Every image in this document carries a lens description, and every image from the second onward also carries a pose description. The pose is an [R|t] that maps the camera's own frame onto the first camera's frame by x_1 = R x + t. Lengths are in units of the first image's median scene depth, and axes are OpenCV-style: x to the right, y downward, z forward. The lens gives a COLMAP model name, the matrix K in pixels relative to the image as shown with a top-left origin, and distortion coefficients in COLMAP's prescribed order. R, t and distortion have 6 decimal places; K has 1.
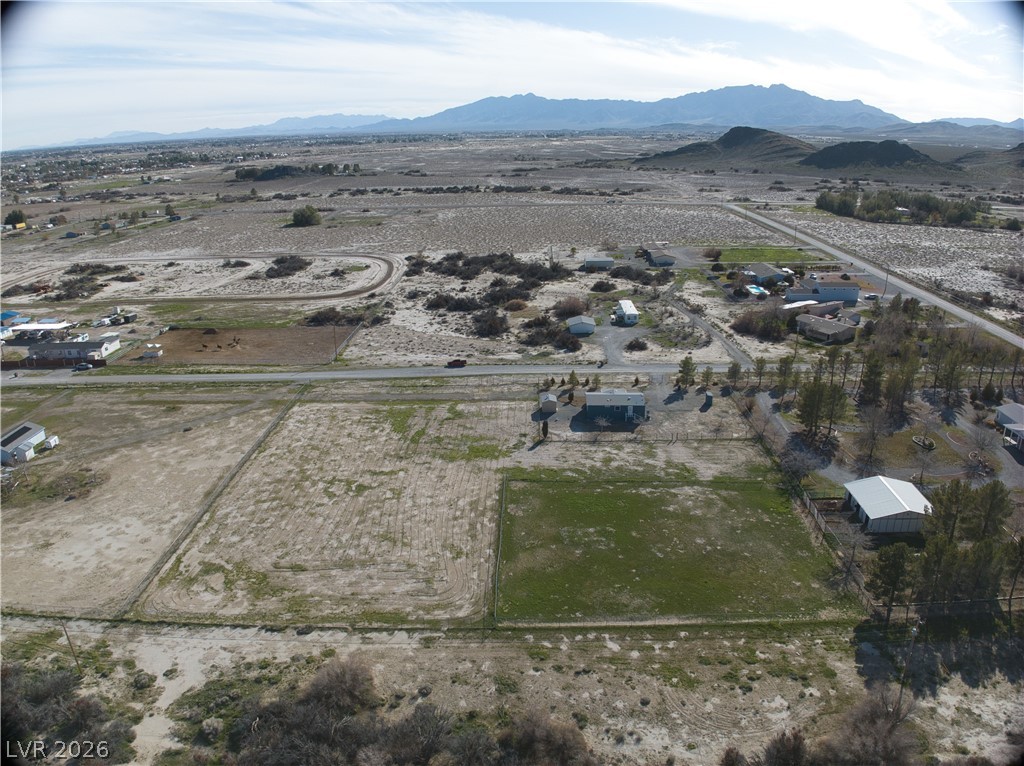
lens RADIAL K [[721.5, 0, 515.5], [0, 721.5, 382.8], [0, 0, 1]] dist [-0.097020, -0.023530]
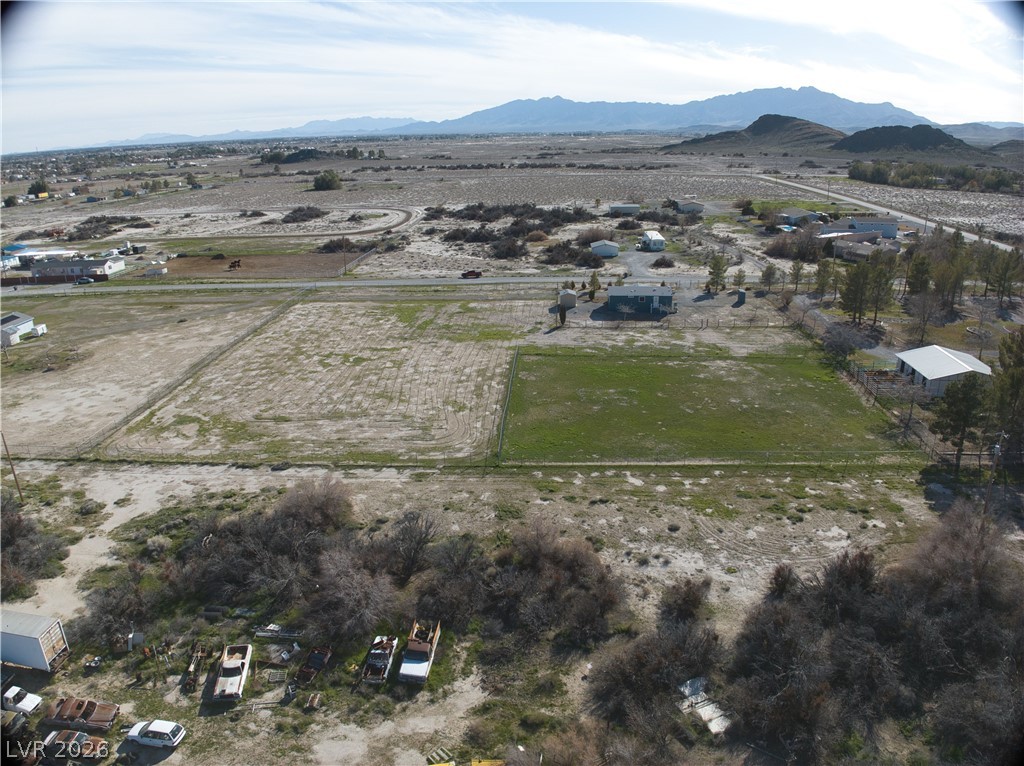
lens RADIAL K [[721.5, 0, 515.5], [0, 721.5, 382.8], [0, 0, 1]] dist [-0.097020, -0.023530]
pose [[0.999354, 0.010746, -0.034284, 0.013471], [-0.010904, 0.999931, -0.004402, 0.158280], [0.034235, 0.004773, 0.999402, 0.082036]]
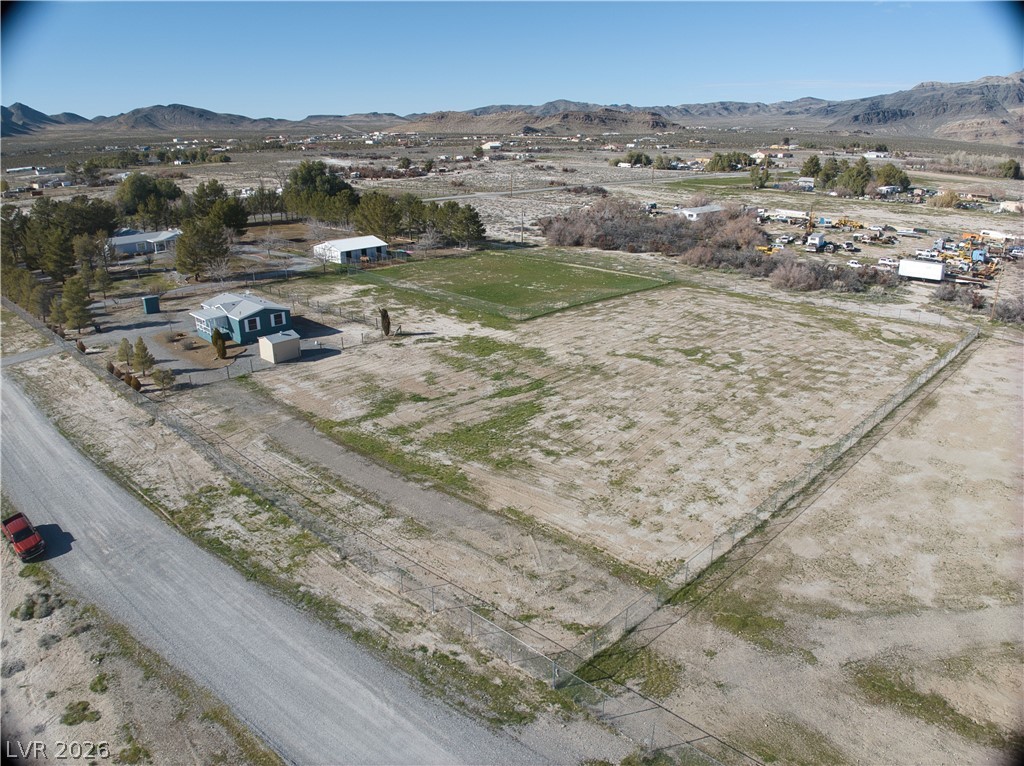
lens RADIAL K [[721.5, 0, 515.5], [0, 721.5, 382.8], [0, 0, 1]] dist [-0.097020, -0.023530]
pose [[-0.734454, -0.209062, 0.645655, -0.483055], [0.247251, 0.803556, 0.541447, -0.217096], [-0.632016, 0.557306, -0.538484, 1.328264]]
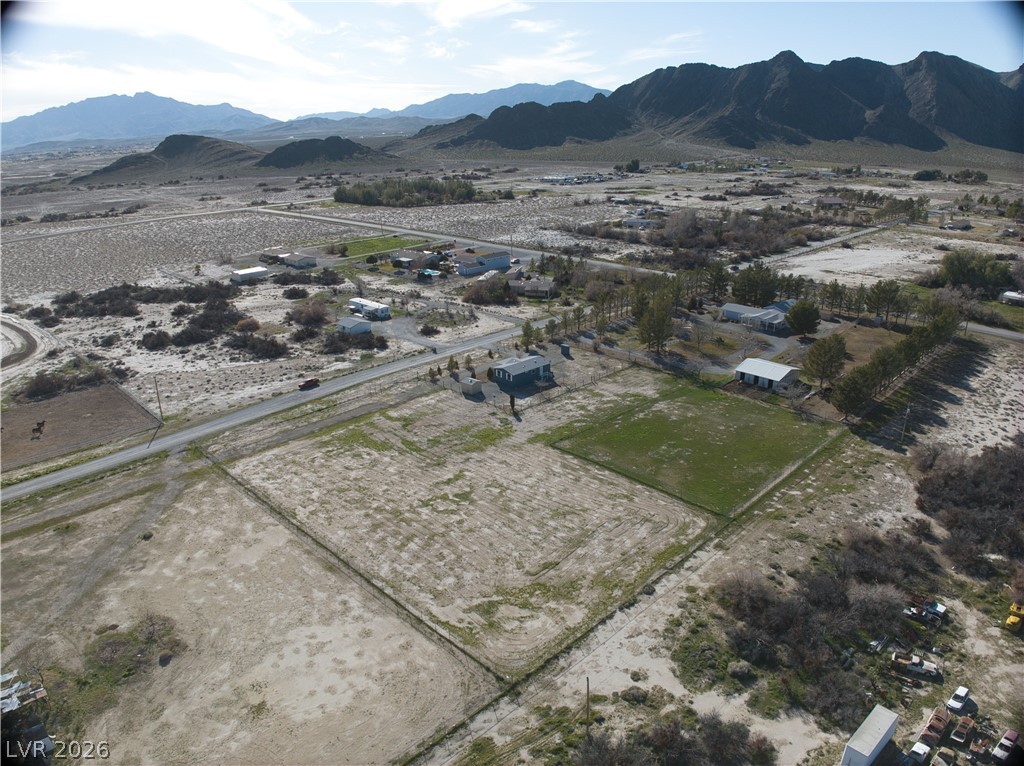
lens RADIAL K [[721.5, 0, 515.5], [0, 721.5, 382.8], [0, 0, 1]] dist [-0.097020, -0.023530]
pose [[0.692456, -0.244951, 0.678604, -0.698452], [0.249151, 0.963921, 0.093702, -0.065029], [-0.677073, 0.104191, 0.728503, 0.205022]]
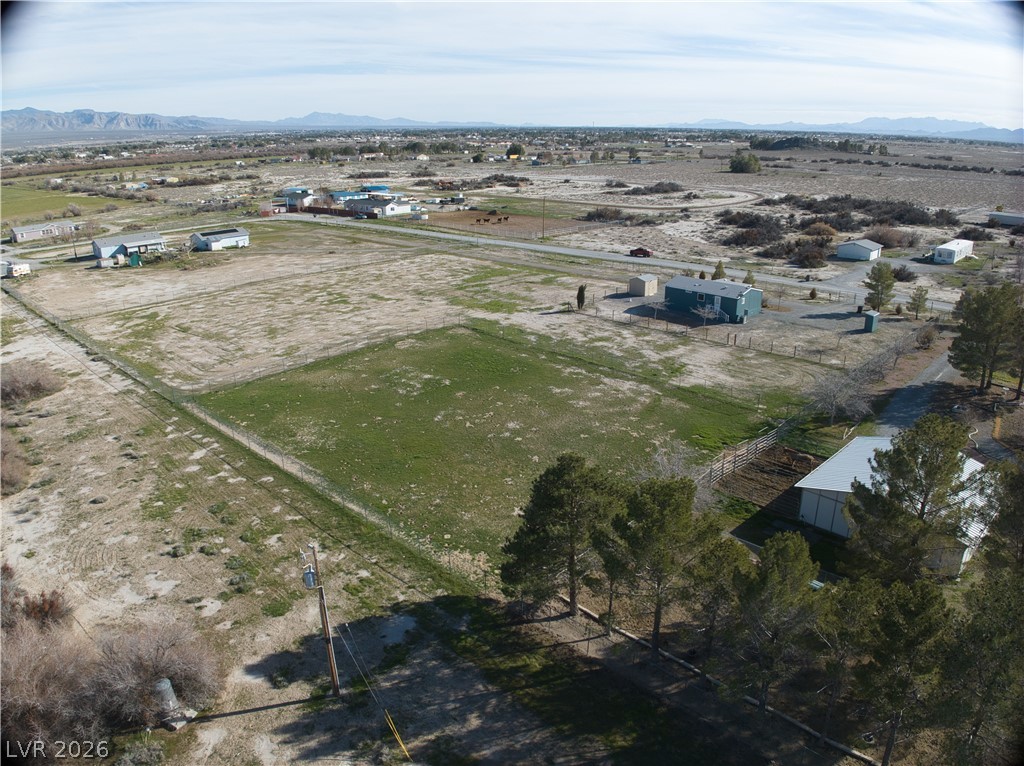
lens RADIAL K [[721.5, 0, 515.5], [0, 721.5, 382.8], [0, 0, 1]] dist [-0.097020, -0.023530]
pose [[0.732147, 0.236838, -0.638646, 0.496057], [-0.233048, 0.968118, 0.091852, 0.098881], [0.640038, 0.081586, 0.763999, 0.402416]]
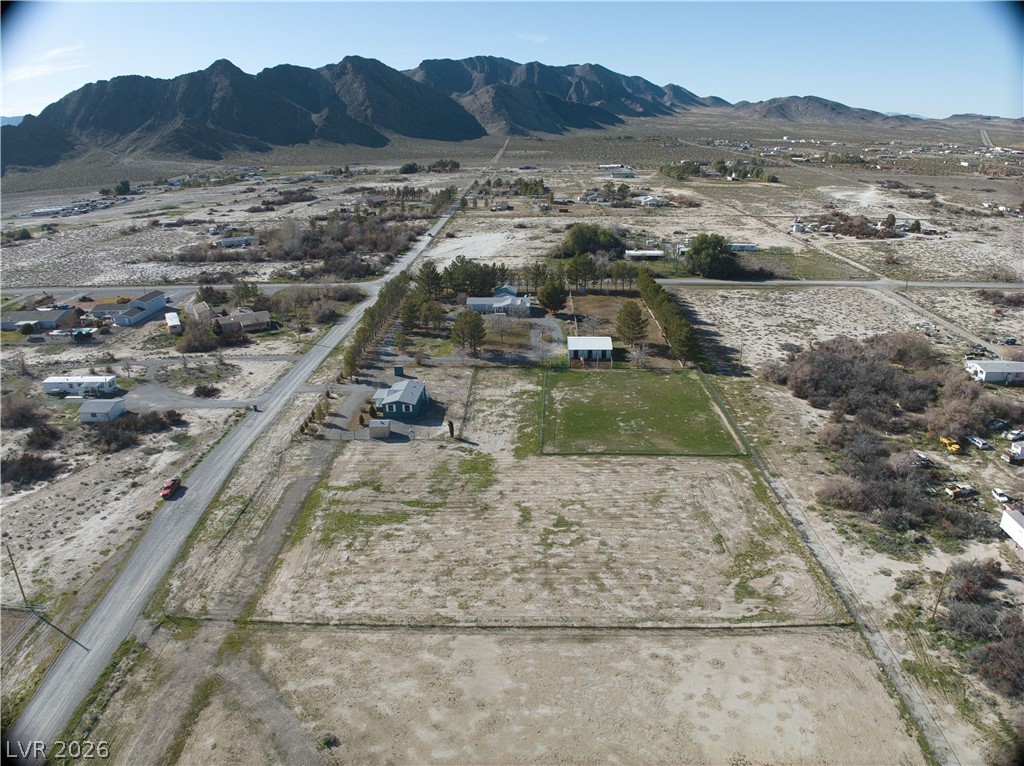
lens RADIAL K [[721.5, 0, 515.5], [0, 721.5, 382.8], [0, 0, 1]] dist [-0.097020, -0.023530]
pose [[0.001298, -0.331294, 0.943527, -0.896361], [0.352537, 0.883103, 0.309592, -0.275060], [-0.935797, 0.332226, 0.117940, 0.790955]]
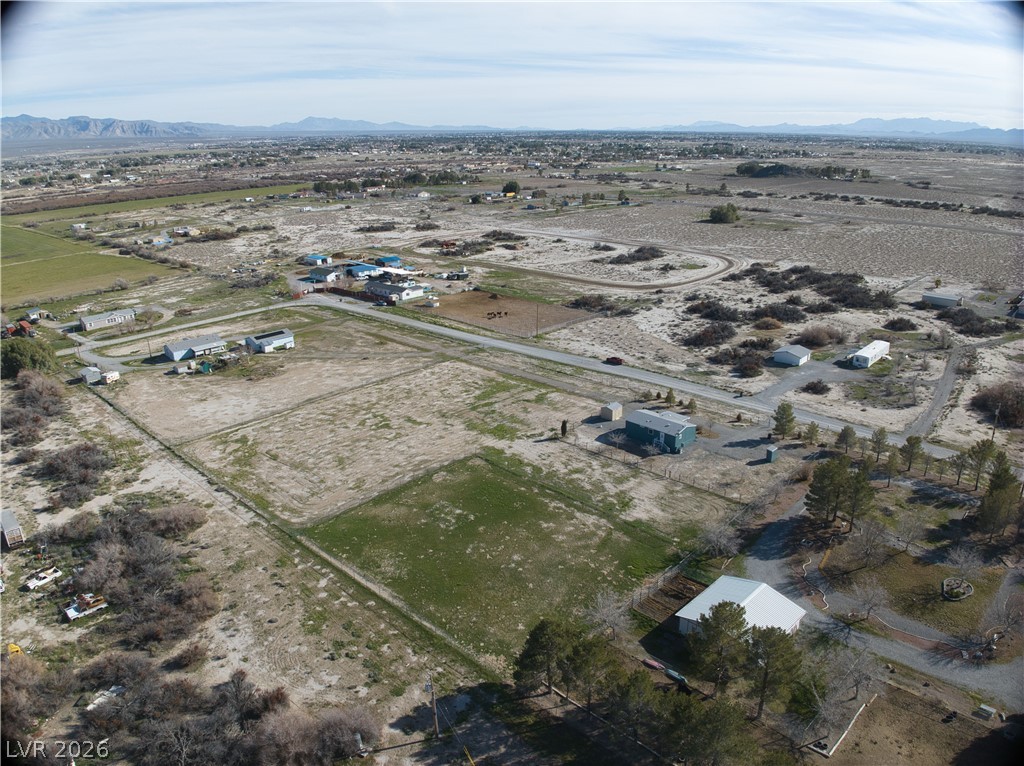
lens RADIAL K [[721.5, 0, 515.5], [0, 721.5, 382.8], [0, 0, 1]] dist [-0.097020, -0.023530]
pose [[0.736624, 0.228392, -0.636571, 0.633536], [-0.225596, 0.970321, 0.087083, -0.072486], [0.637567, 0.079461, 0.766286, 0.175861]]
